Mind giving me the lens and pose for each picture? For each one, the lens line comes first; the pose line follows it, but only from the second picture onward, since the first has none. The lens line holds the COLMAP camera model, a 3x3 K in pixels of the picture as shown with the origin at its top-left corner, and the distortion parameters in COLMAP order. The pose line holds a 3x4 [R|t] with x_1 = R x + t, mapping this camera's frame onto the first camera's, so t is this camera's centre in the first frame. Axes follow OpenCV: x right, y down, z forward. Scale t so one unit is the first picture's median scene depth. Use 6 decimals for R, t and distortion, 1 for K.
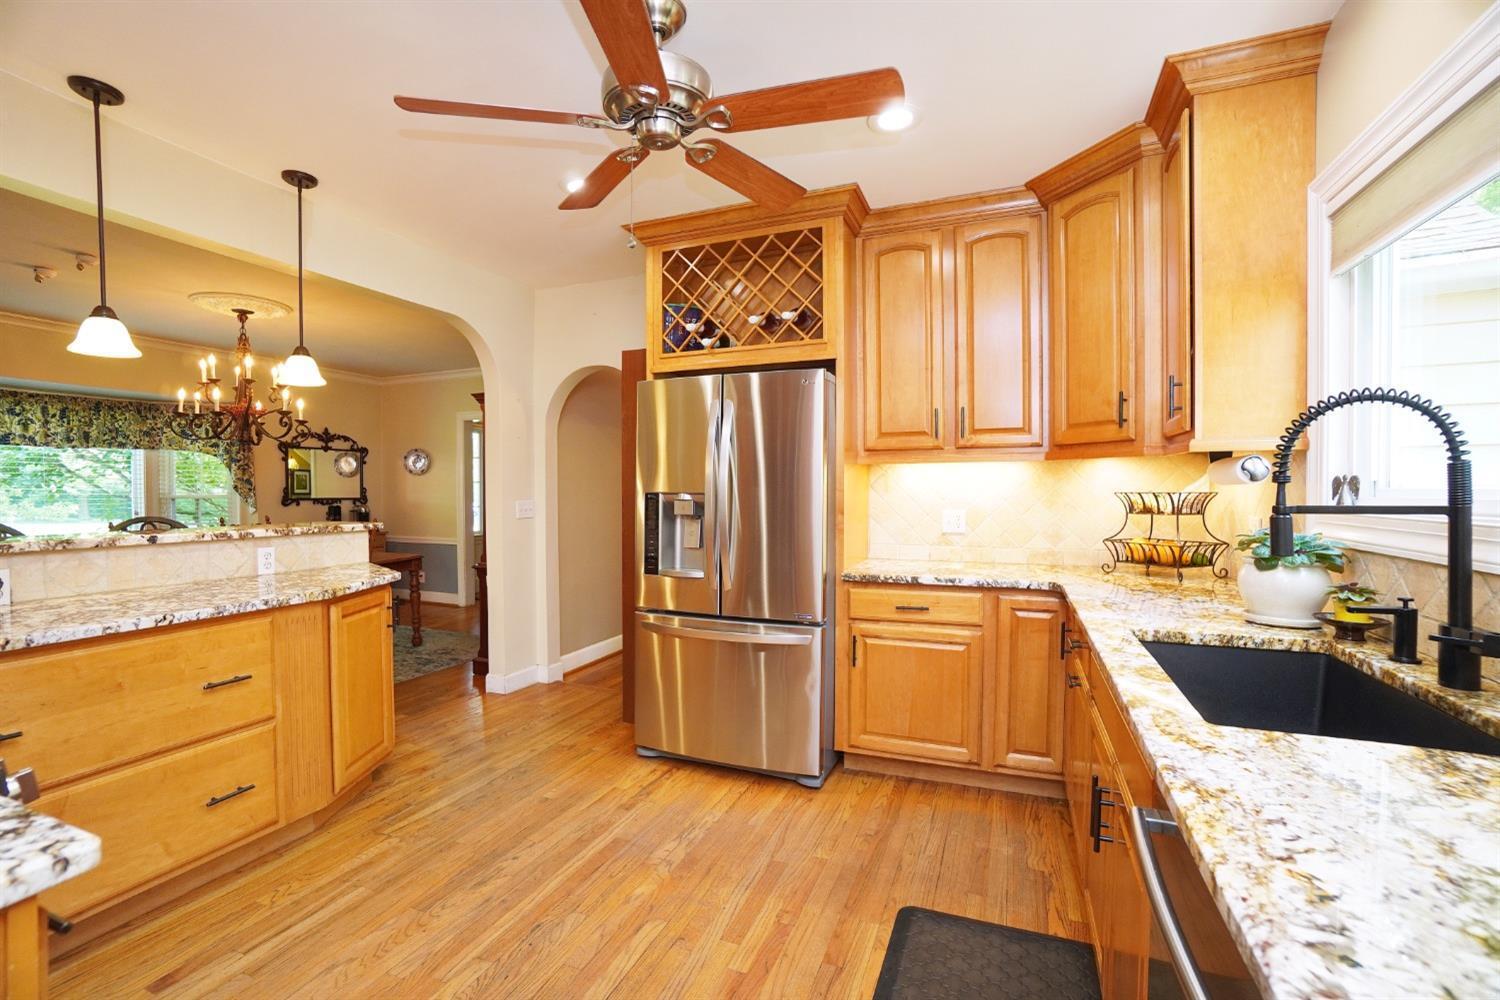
lens RADIAL K [[652.6, 0, 750.0], [0, 652.6, 500.0], [0, 0, 1]] dist [-0.019922, 0.000656]
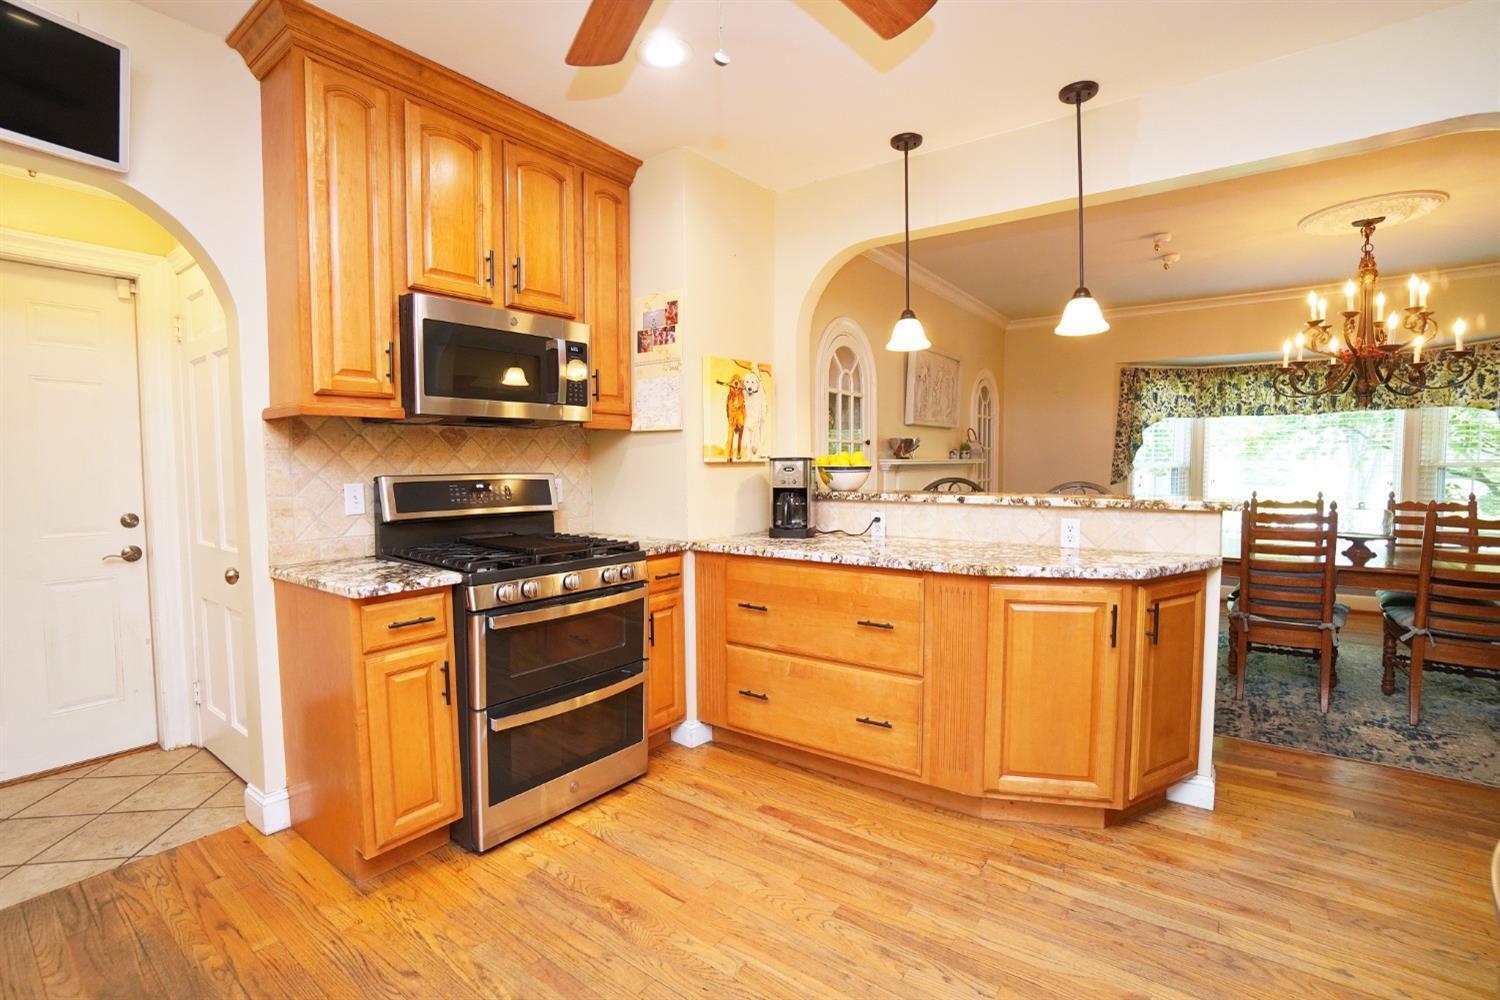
lens RADIAL K [[686.7, 0, 733.9], [0, 686.7, 505.5], [0, 0, 1]] dist [-0.027209, 0.000625]
pose [[-0.256523, 0.060838, -0.964622, 0.341989], [-0.007875, 0.997852, 0.065028, -0.004575], [0.966506, 0.024277, -0.255493, 0.876002]]
